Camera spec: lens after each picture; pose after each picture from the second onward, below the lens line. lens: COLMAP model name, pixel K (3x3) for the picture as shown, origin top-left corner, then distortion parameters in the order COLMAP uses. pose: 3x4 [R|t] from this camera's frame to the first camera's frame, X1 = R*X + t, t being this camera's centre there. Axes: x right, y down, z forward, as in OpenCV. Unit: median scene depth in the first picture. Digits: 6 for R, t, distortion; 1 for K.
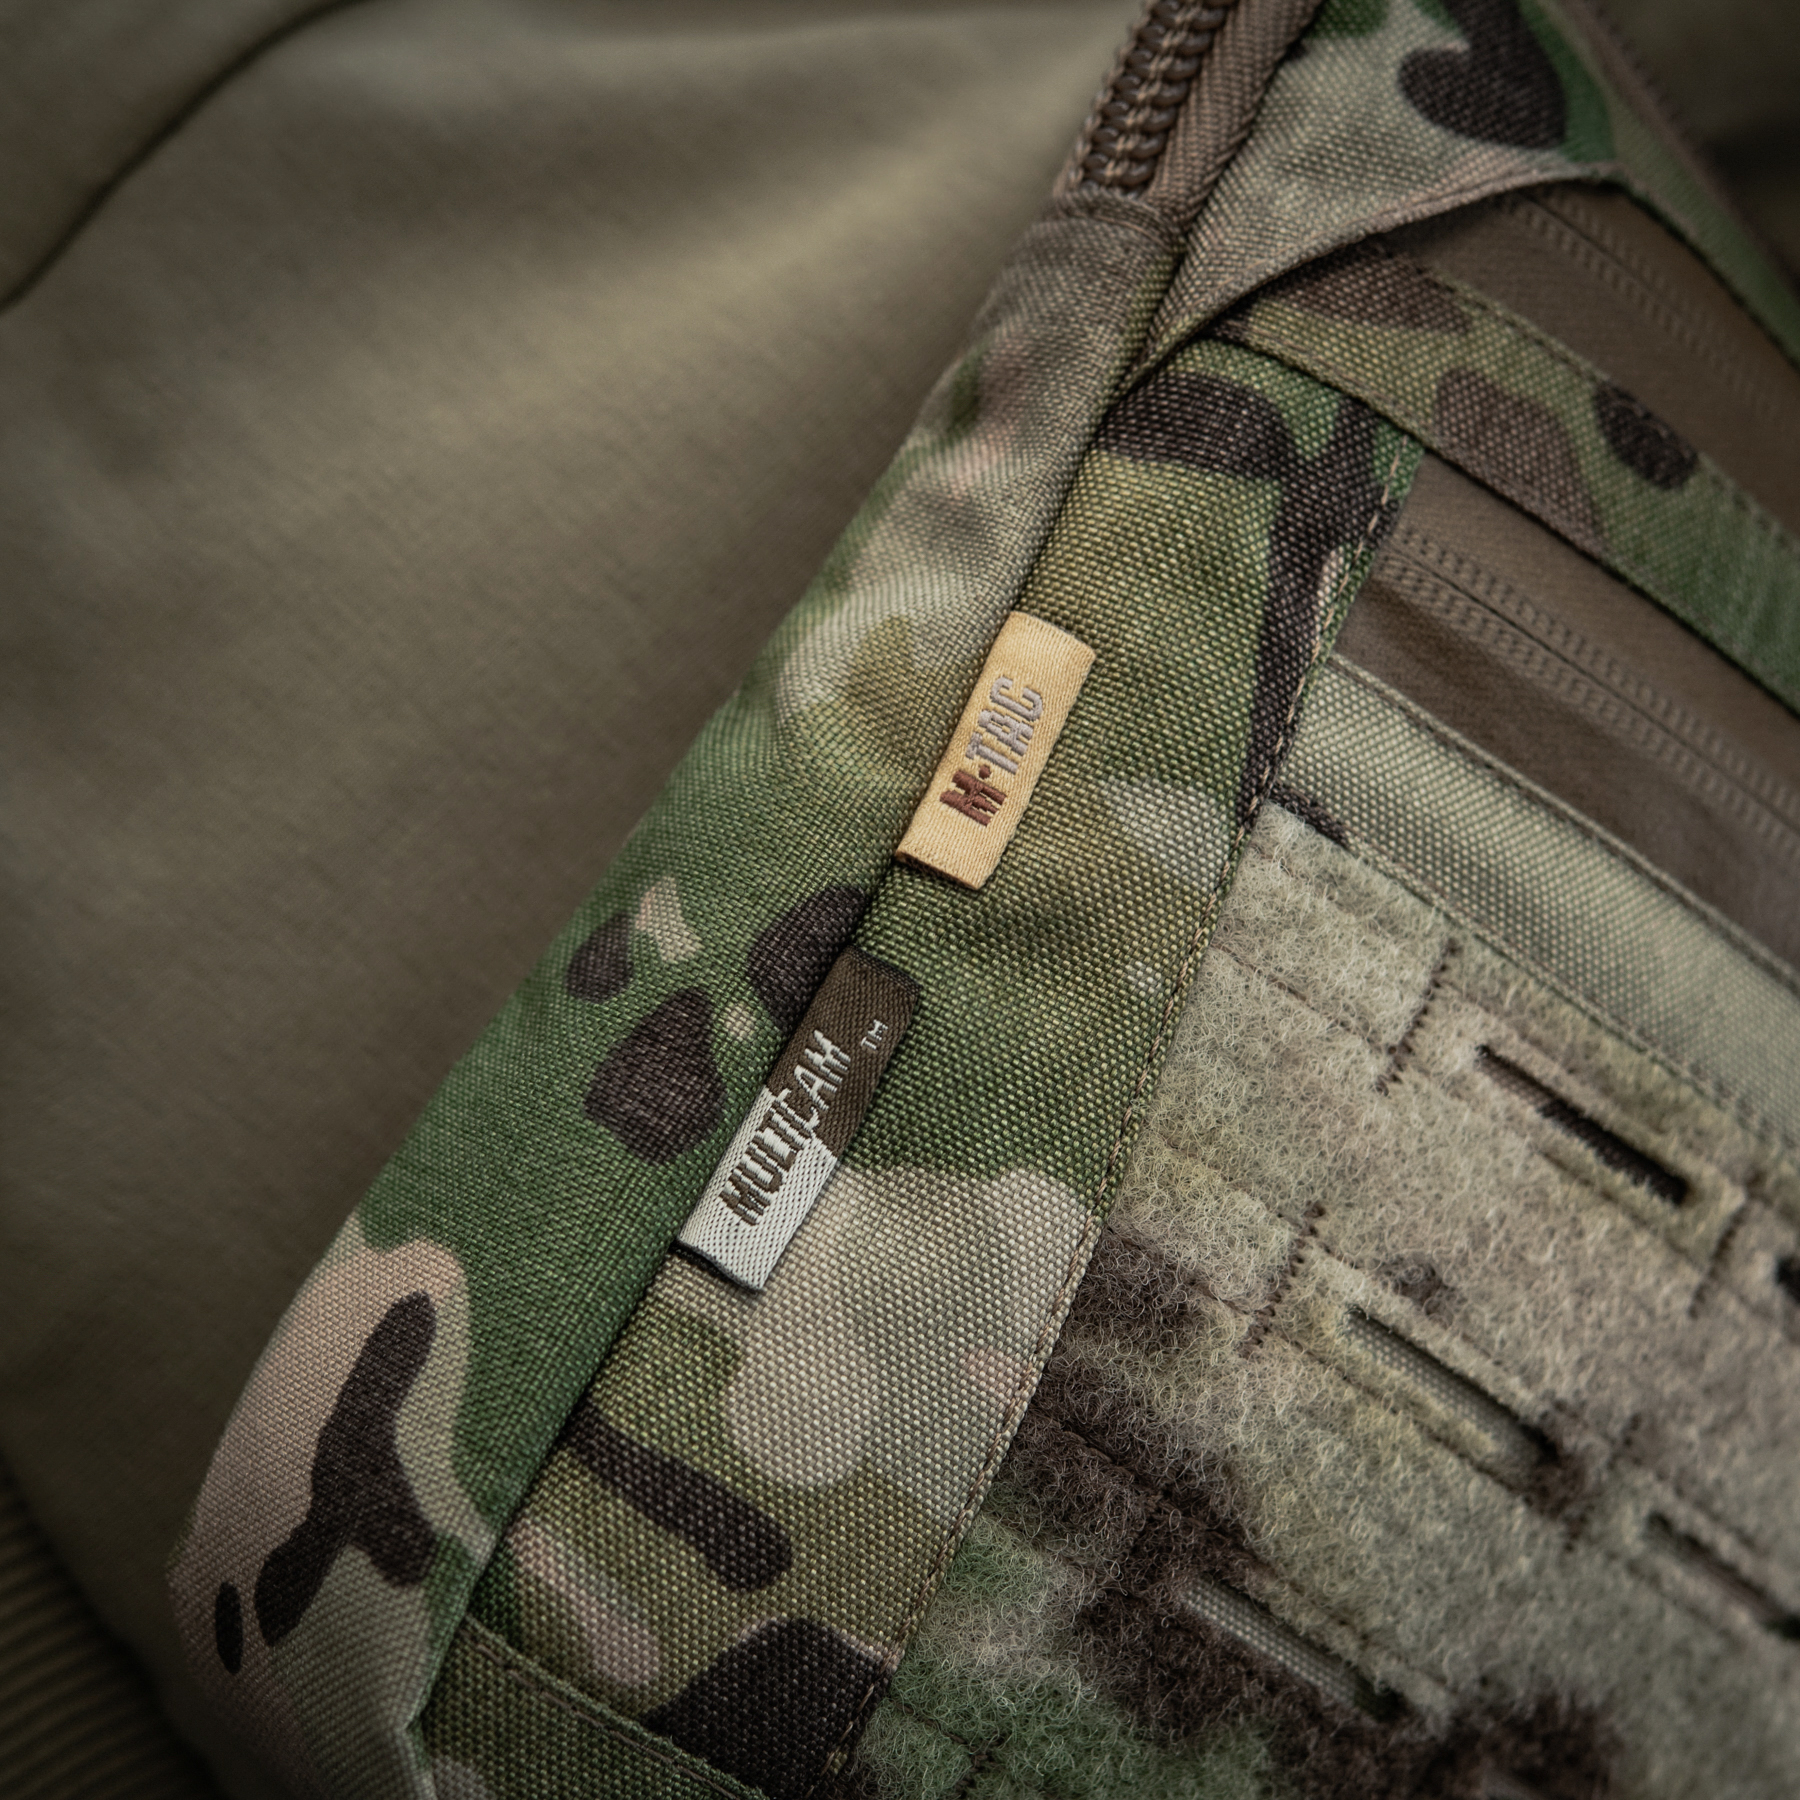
lens RADIAL K [[5127.8, 0, 900.0], [0, 5127.8, 900.0], [0, 0, 1]] dist [0.004989, 1.023289]
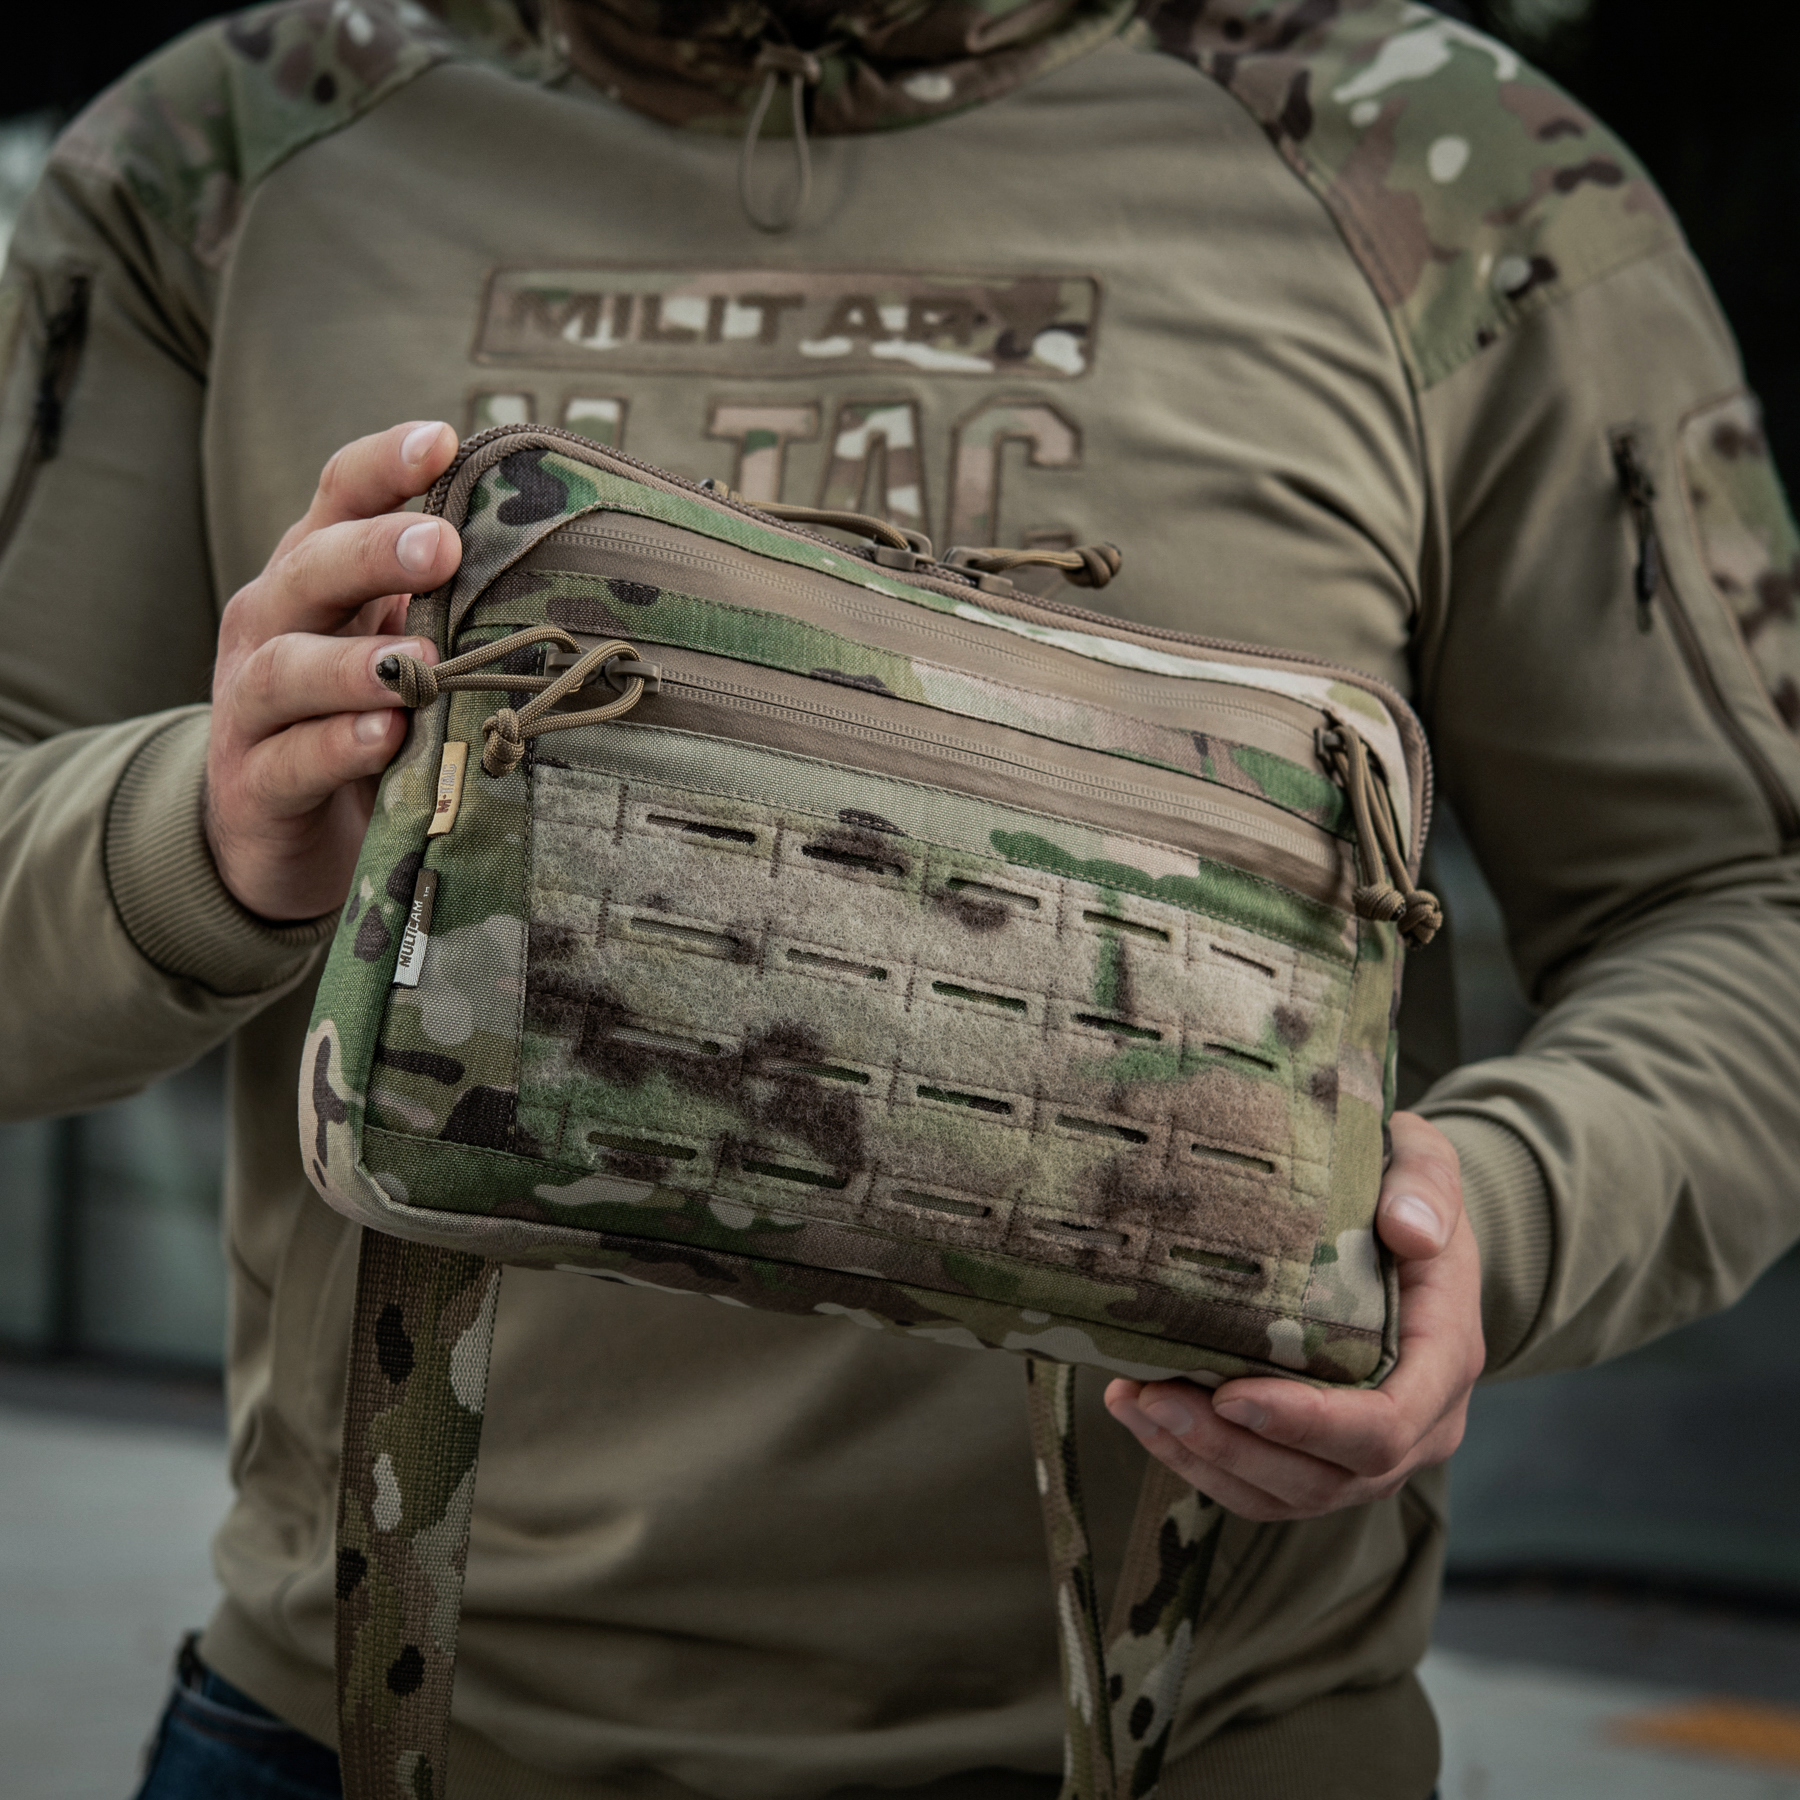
lens RADIAL K [[4821.0, 0, 904.2], [0, 4821.0, 991.0], [0, 0, 1]] dist [-0.077077, 1.059974]
pose [[0.904566, -0.384257, -0.184681, 0.697092], [0.376138, 0.923225, -0.078591, 0.380639], [0.200701, 0.001625, 0.979651, -1.562423]]
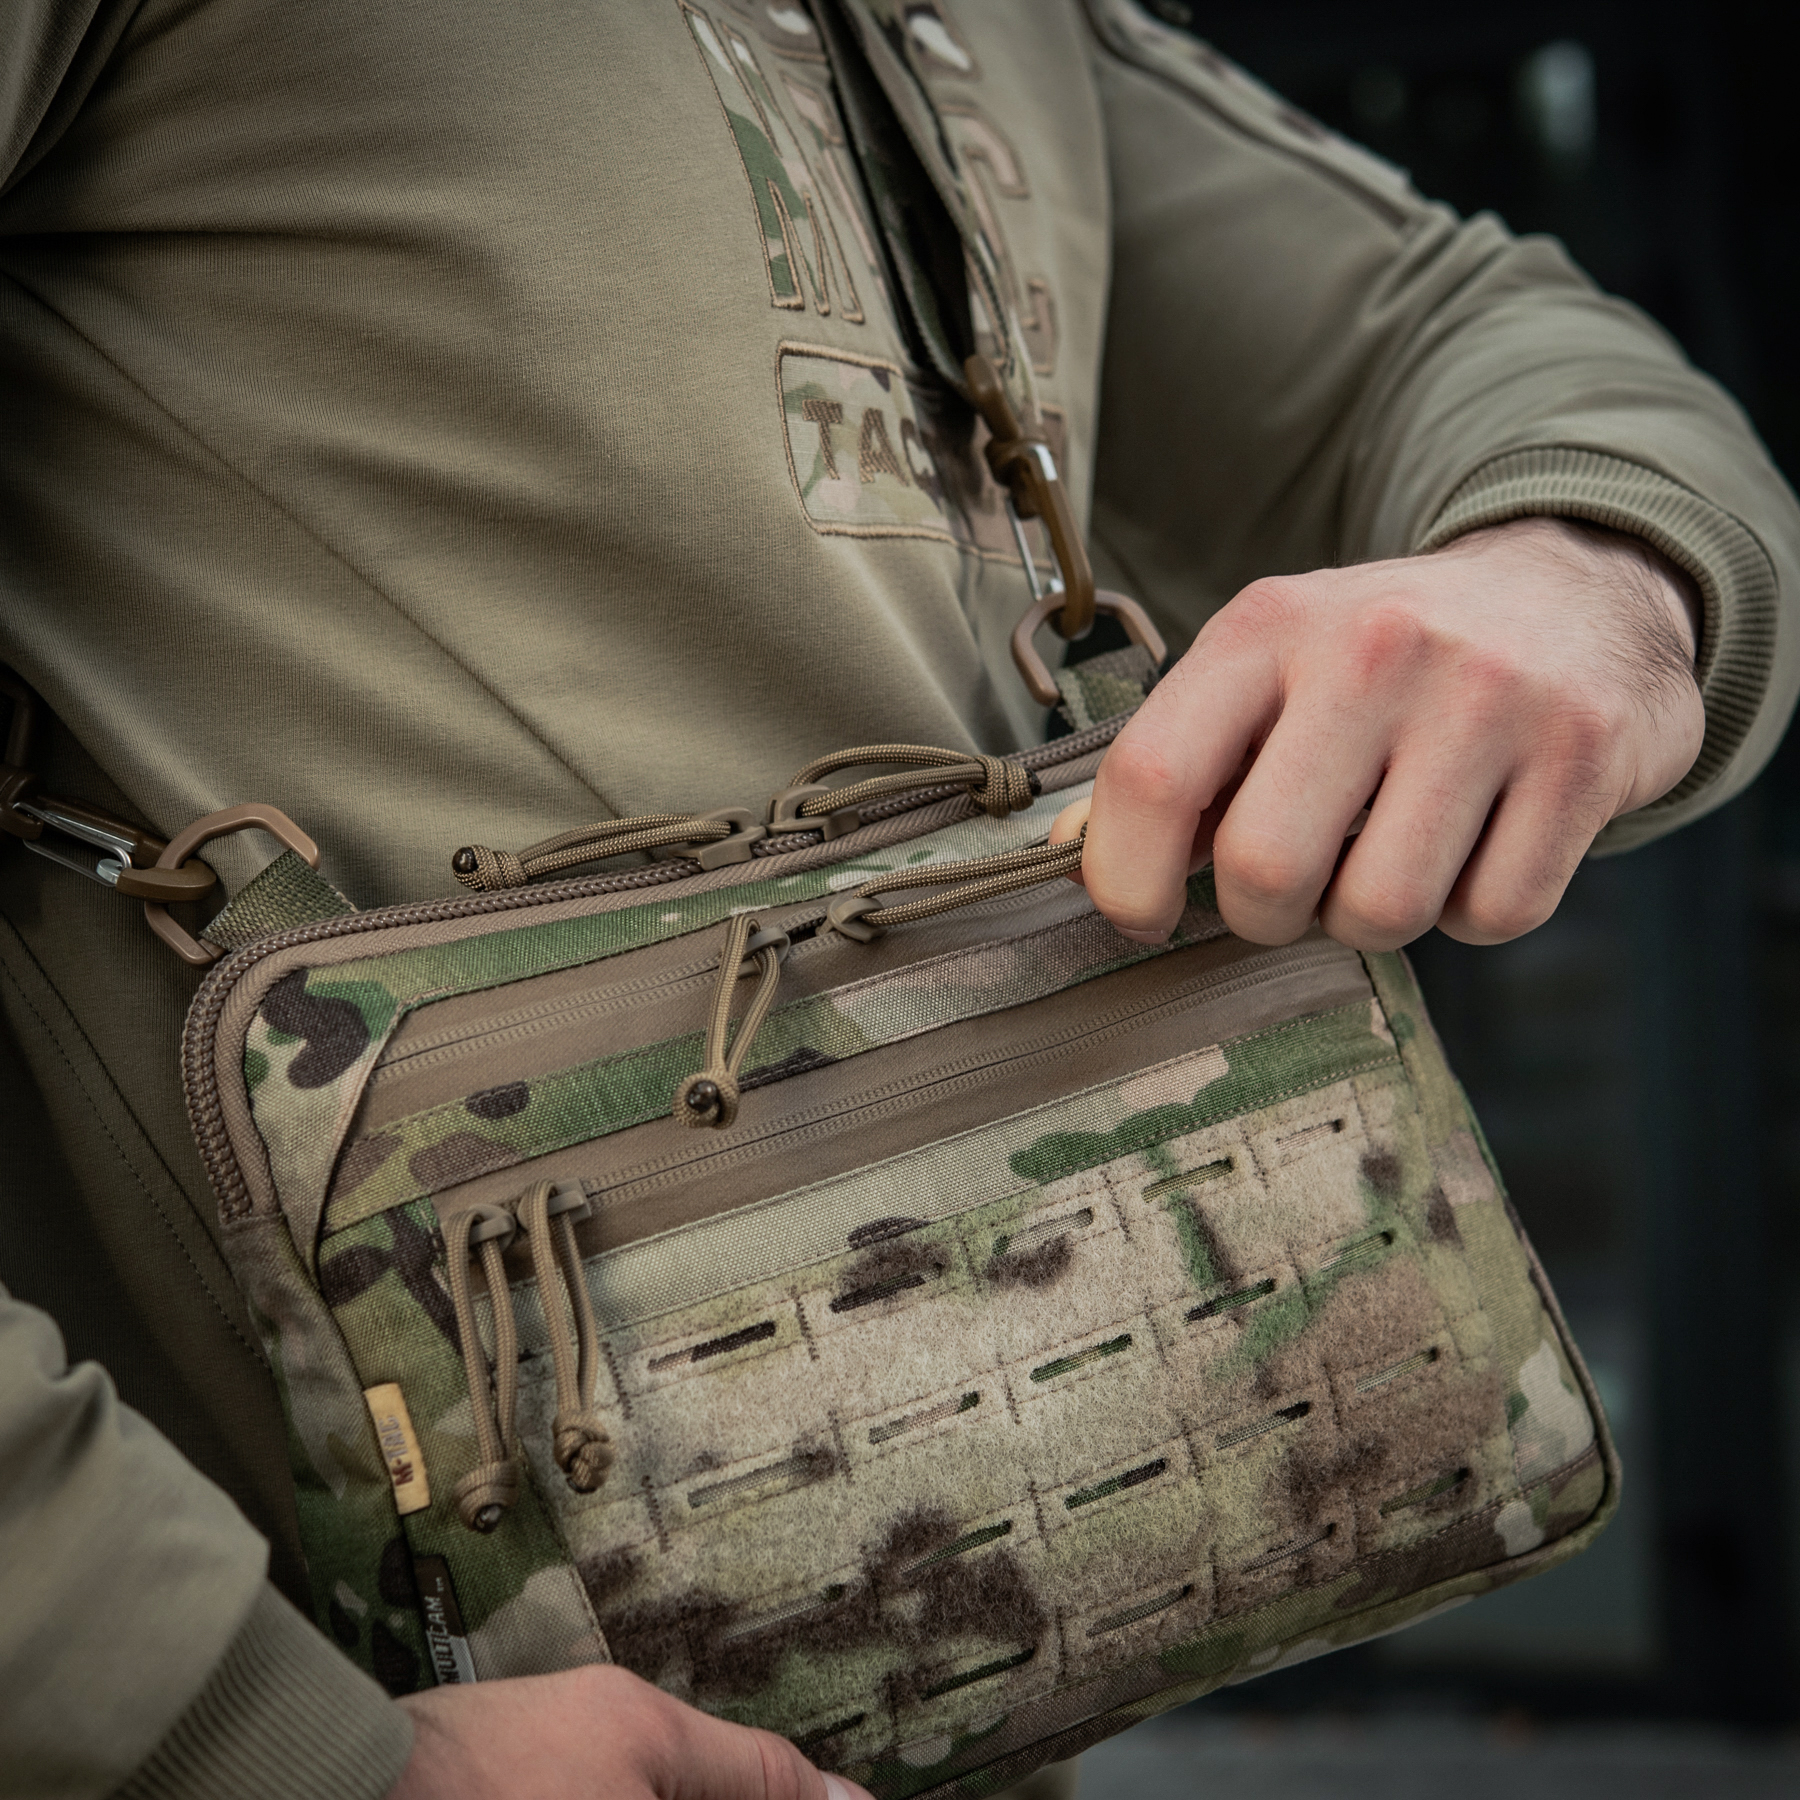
lens RADIAL K [[4821.0, 0, 904.2], [0, 4821.0, 991.0], [0, 0, 1]] dist [-0.077077, 1.059974]
pose [[0.706596, -0.693986, -0.138221, 0.590220], [0.707519, 0.689644, 0.154295, -0.322811], [-0.011755, -0.206819, 0.978309, -0.975822]]
